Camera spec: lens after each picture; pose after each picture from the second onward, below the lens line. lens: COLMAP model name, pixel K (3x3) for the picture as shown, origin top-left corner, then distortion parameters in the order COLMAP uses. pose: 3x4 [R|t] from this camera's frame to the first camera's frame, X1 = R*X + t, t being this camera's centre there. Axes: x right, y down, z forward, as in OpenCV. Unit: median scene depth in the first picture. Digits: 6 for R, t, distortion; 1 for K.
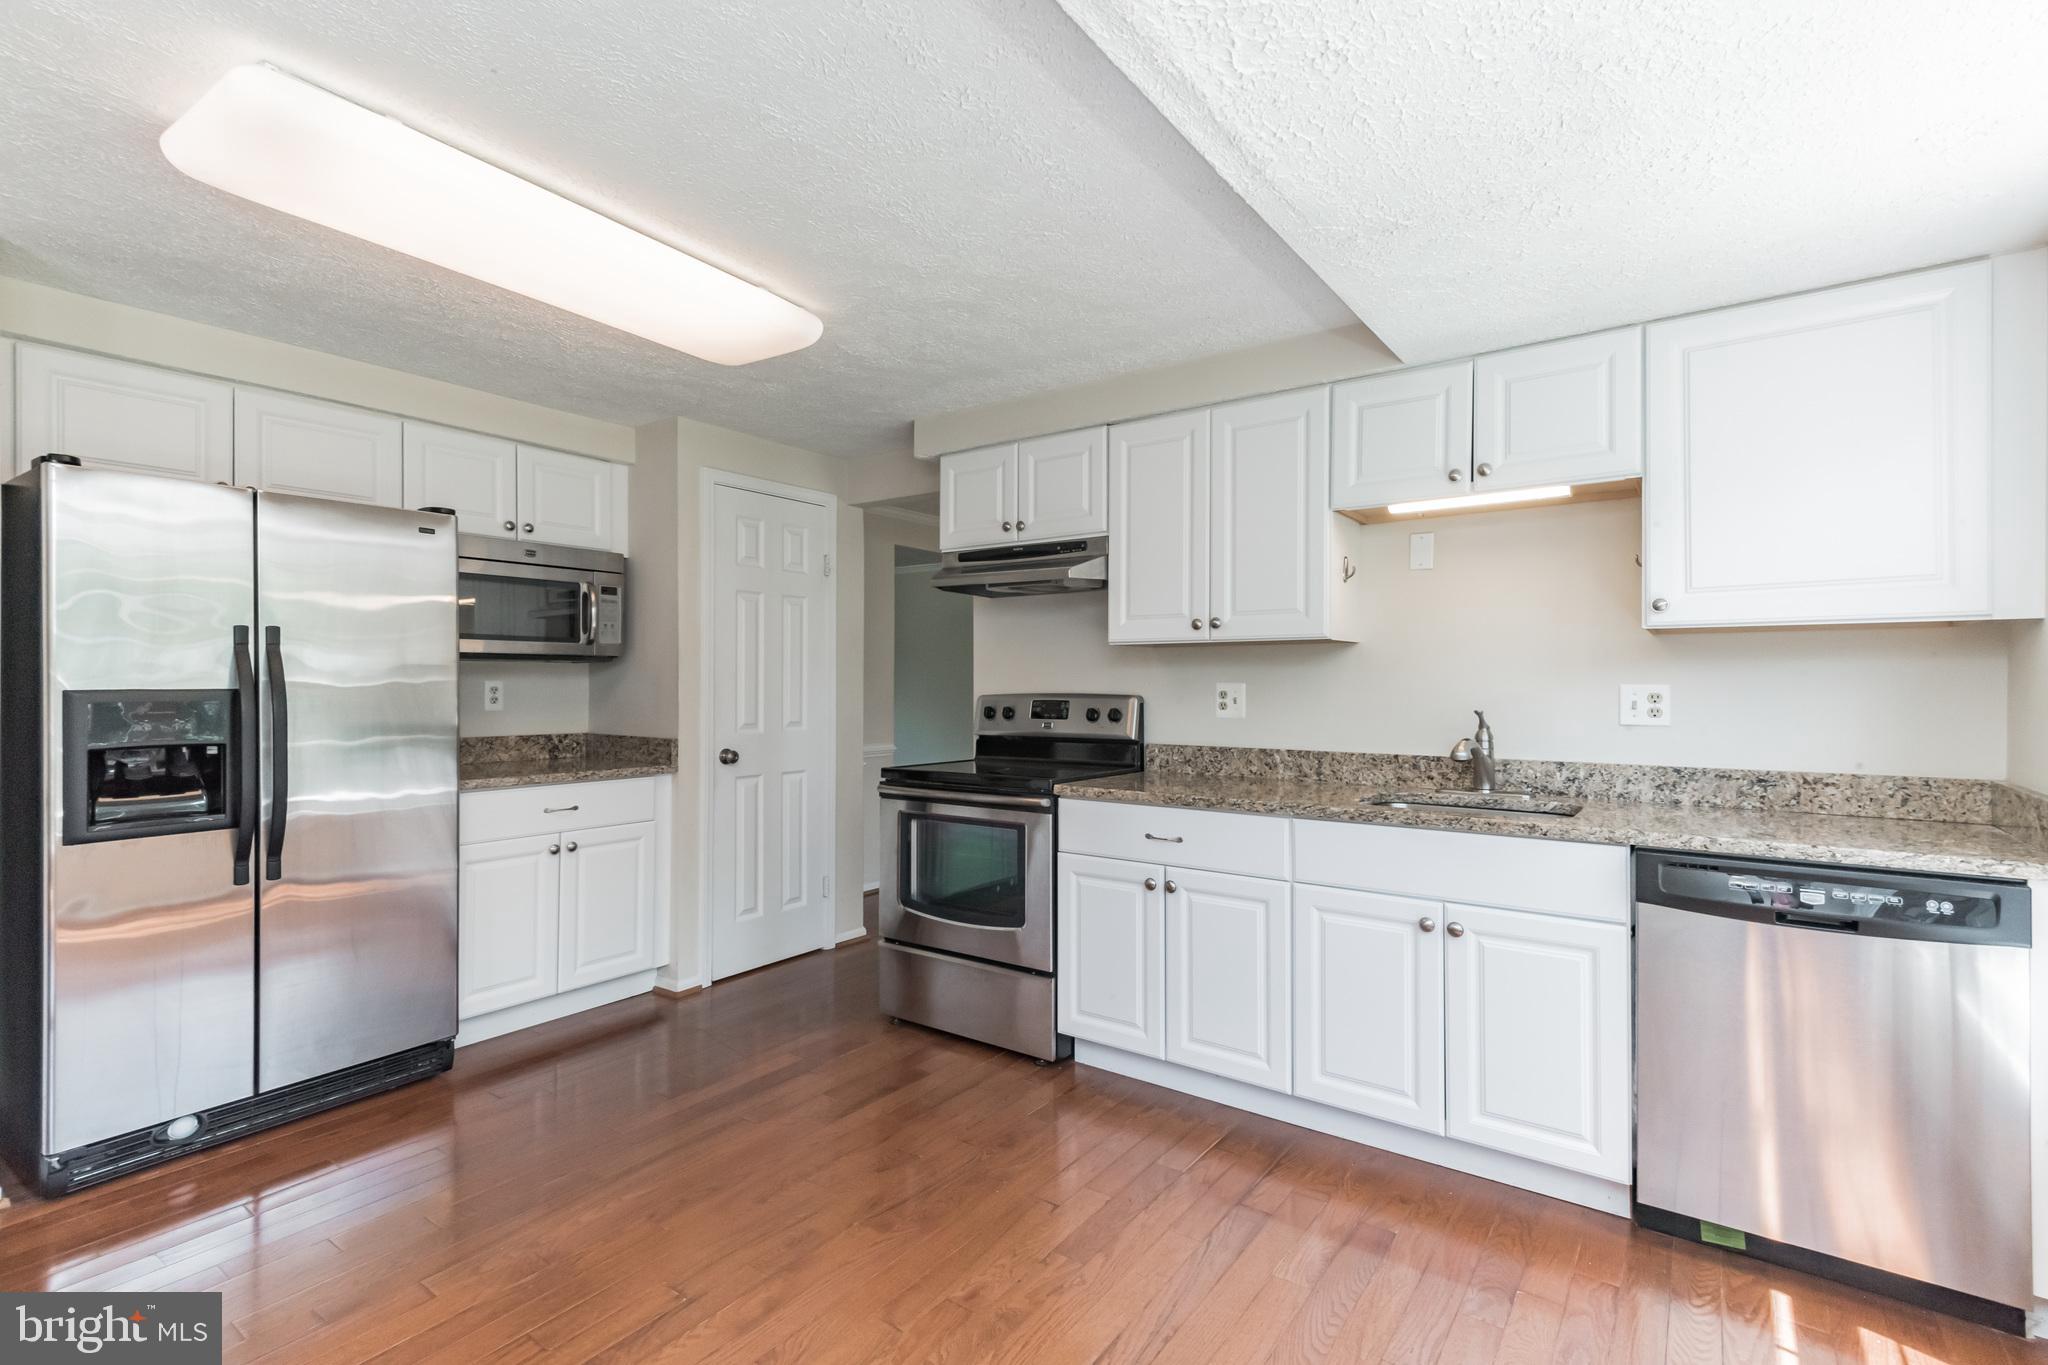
lens RADIAL K [[928.3, 0, 1009.5], [0, 928.3, 682.8], [0, 0, 1]] dist [0.011636, -0.003536]
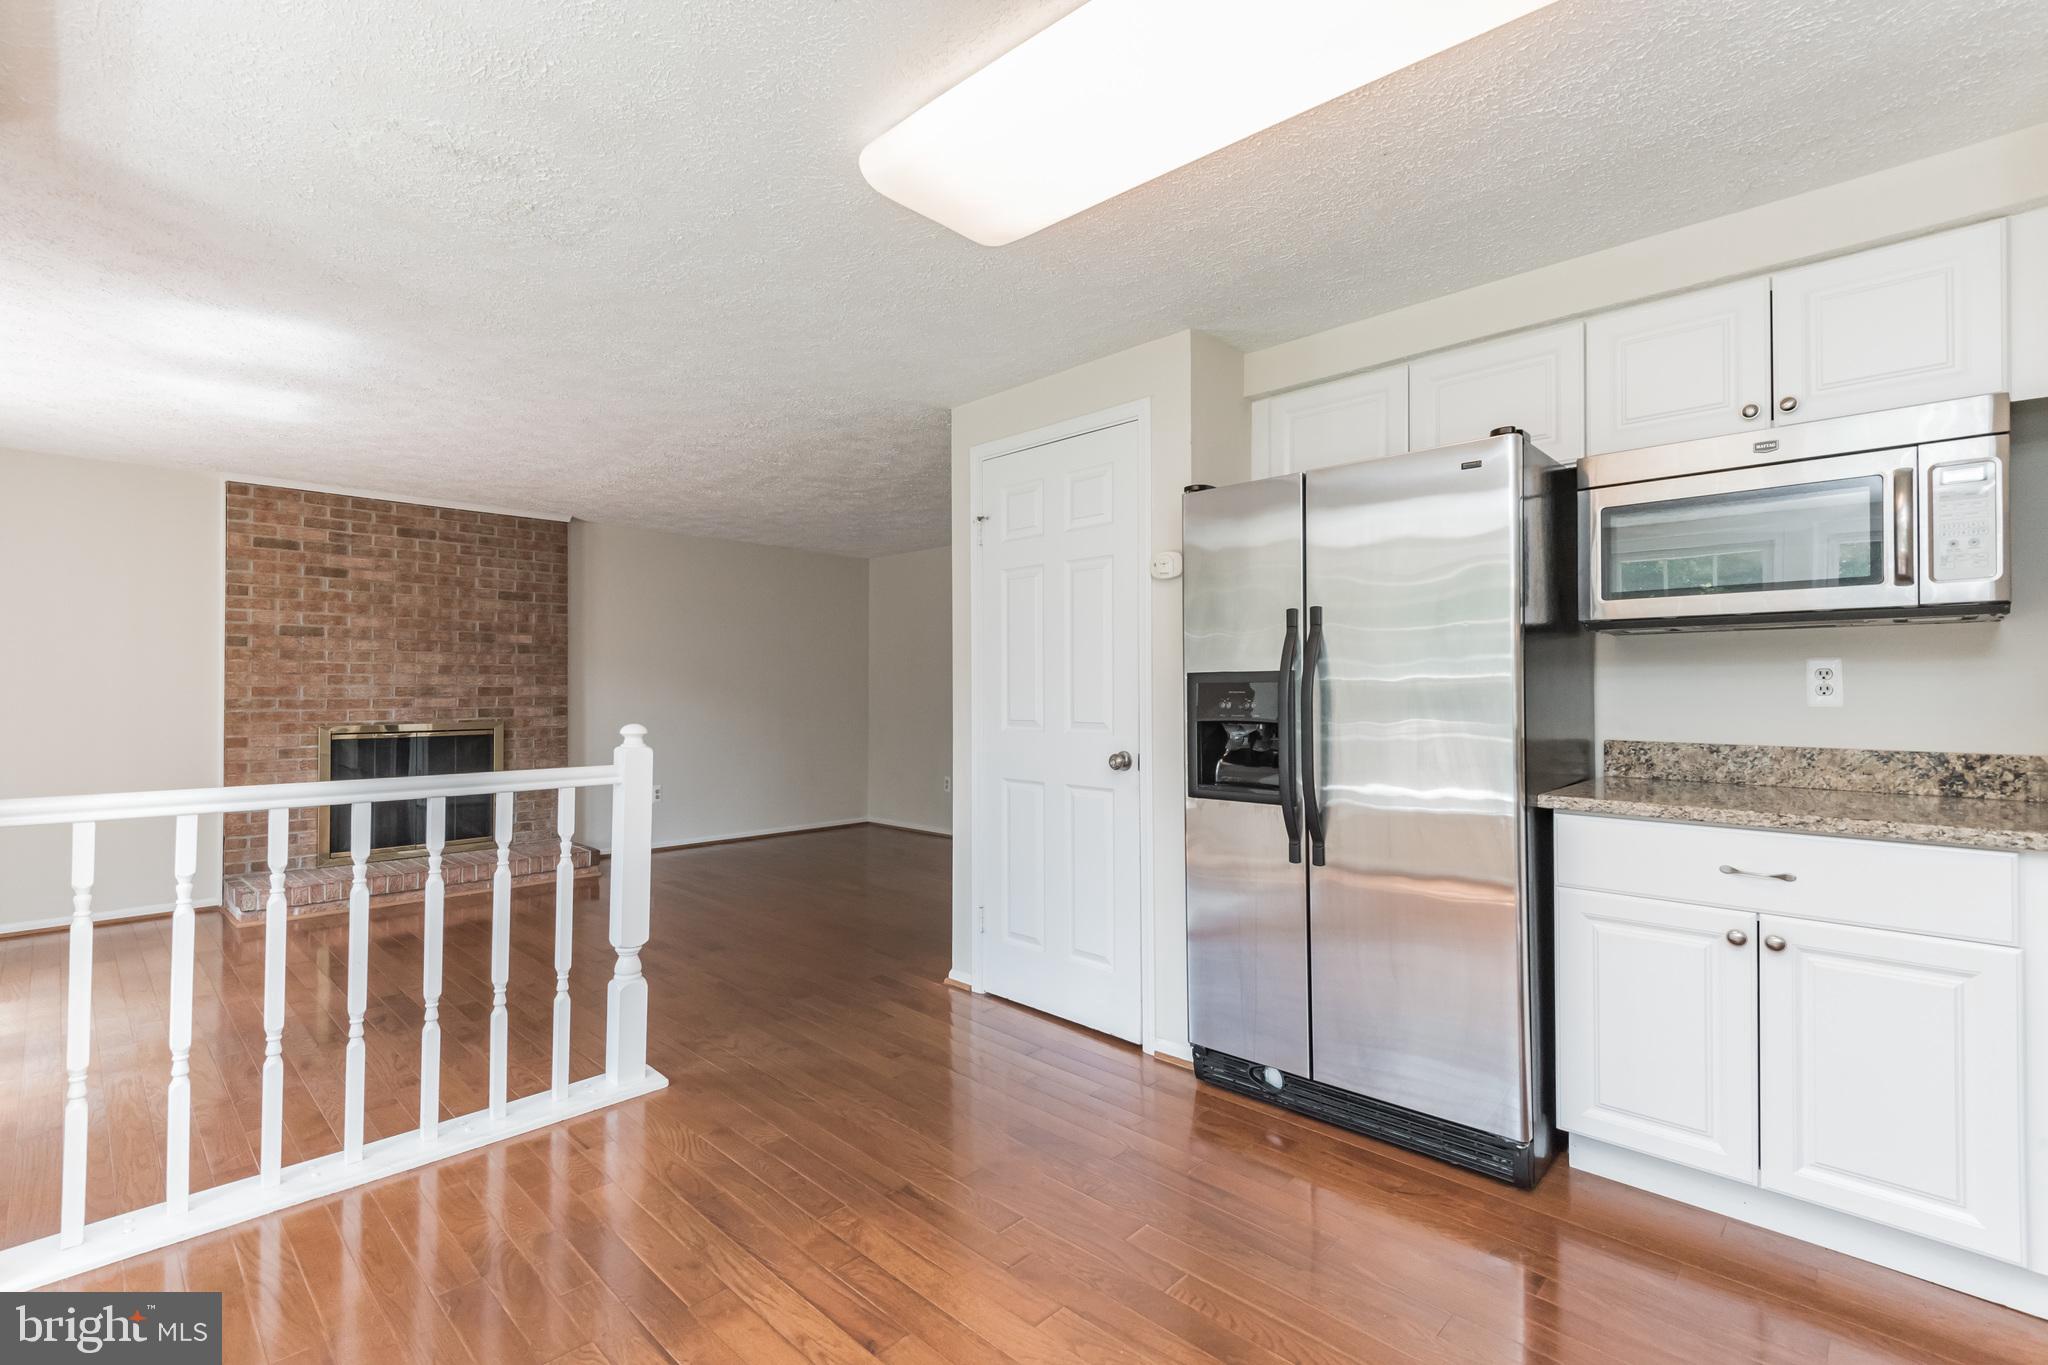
lens RADIAL K [[928.3, 0, 1018.6], [0, 928.3, 682.7], [0, 0, 1]] dist [0.011636, -0.003536]
pose [[-0.146348, -0.008511, -0.989197, 0.152662], [0.001539, 0.999960, -0.008831, 0.019208], [0.989232, -0.002815, -0.146329, 0.579757]]
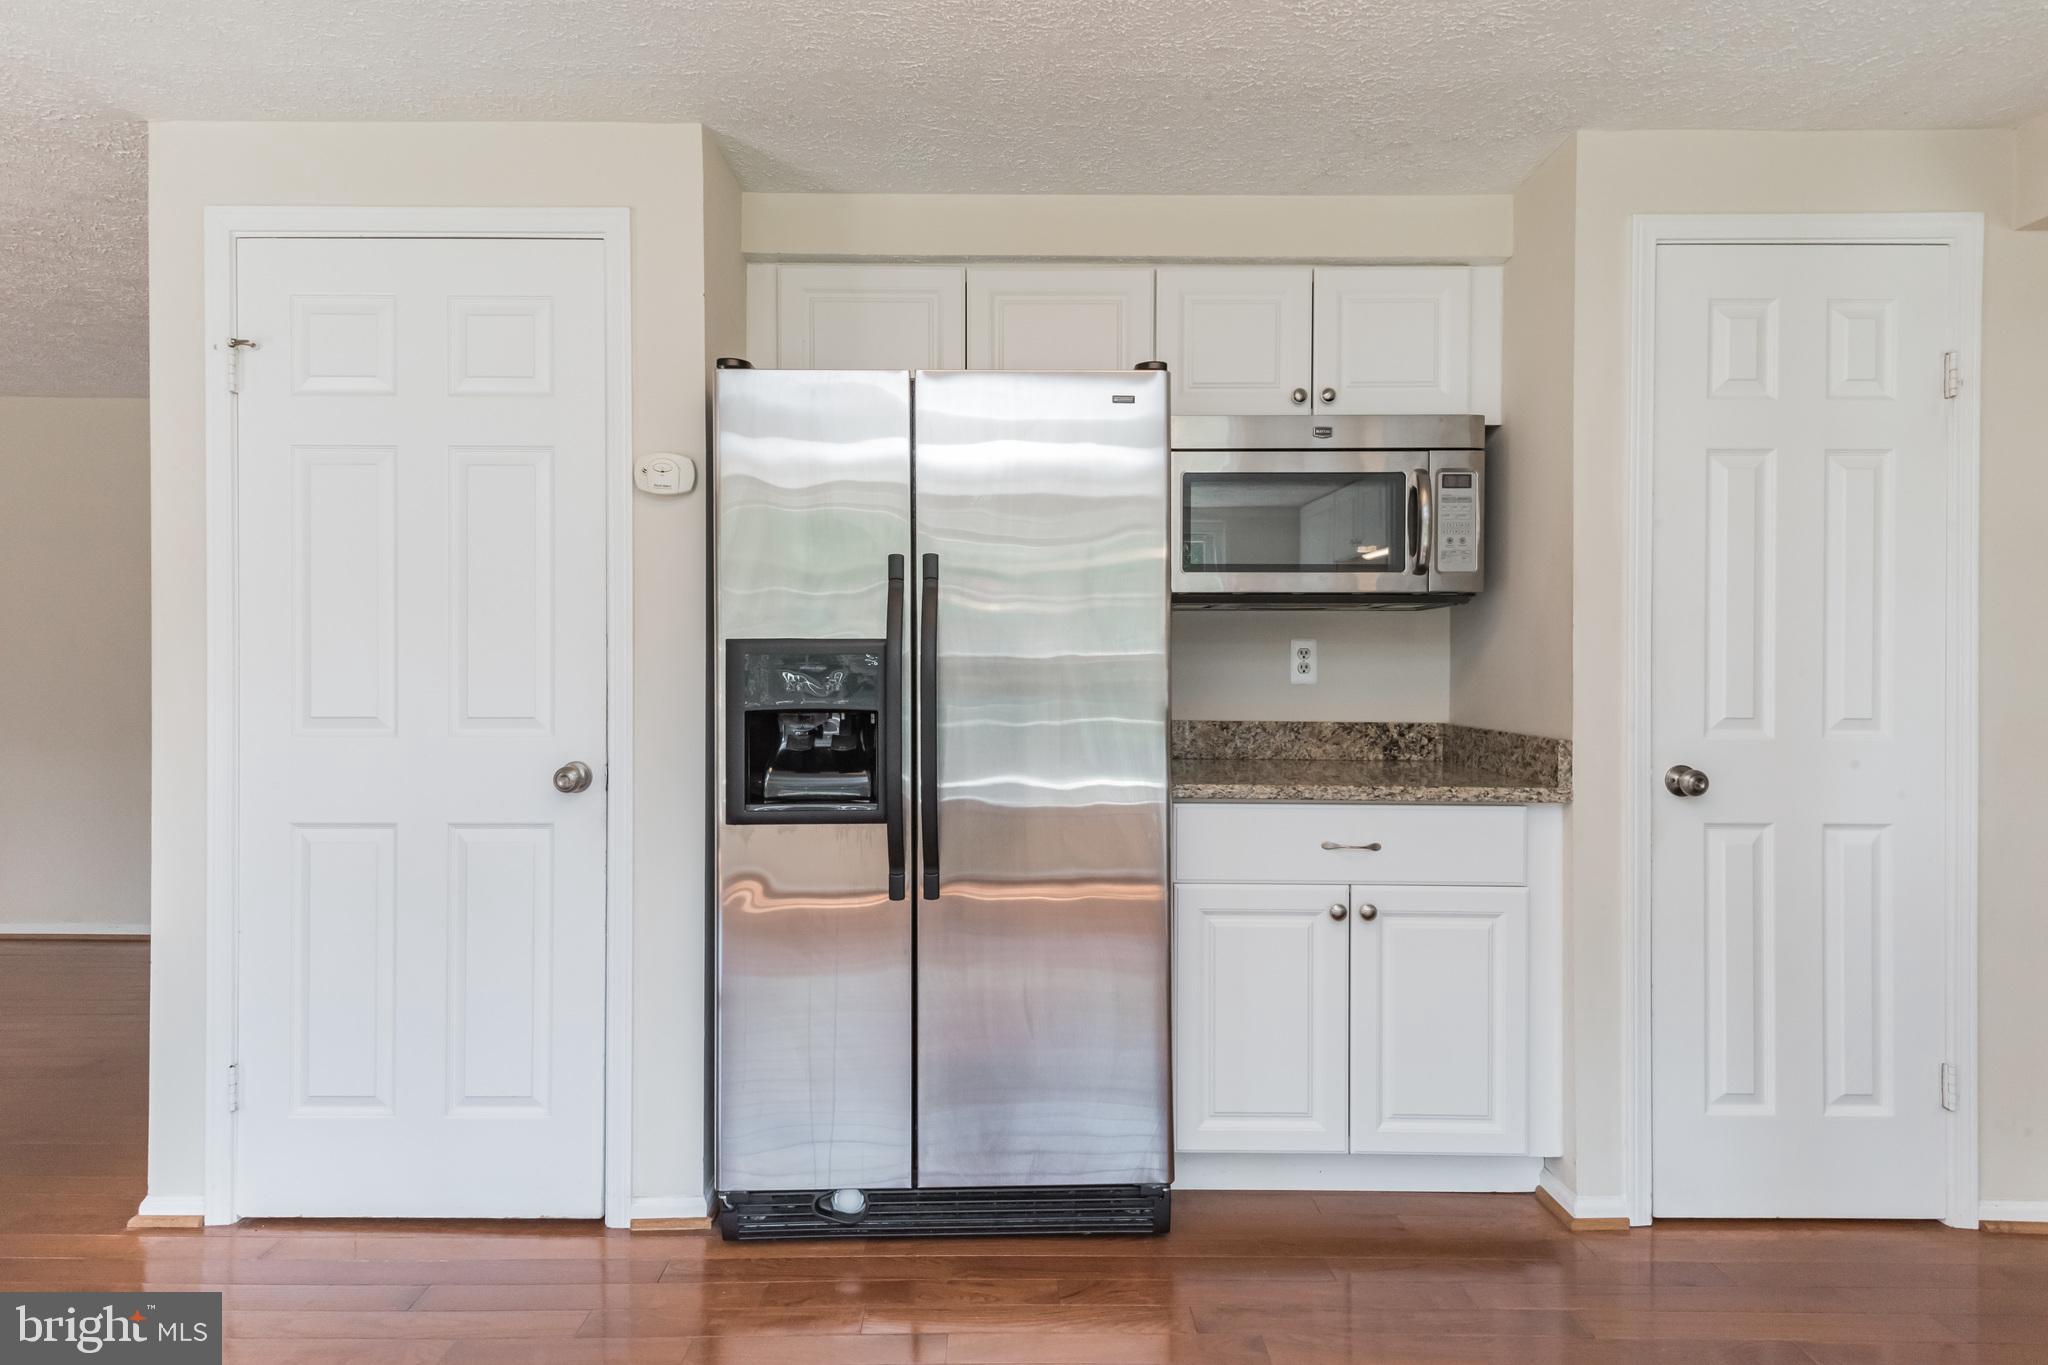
lens RADIAL K [[1082.2, 0, 1028.9], [0, 1082.2, 669.9], [0, 0, 1]] dist [0.029686, -0.011570]
pose [[0.595017, 0.000871, -0.803713, -0.041588], [-0.002155, 0.999998, -0.000512, 0.021595], [0.803710, 0.002037, 0.595017, 0.386924]]
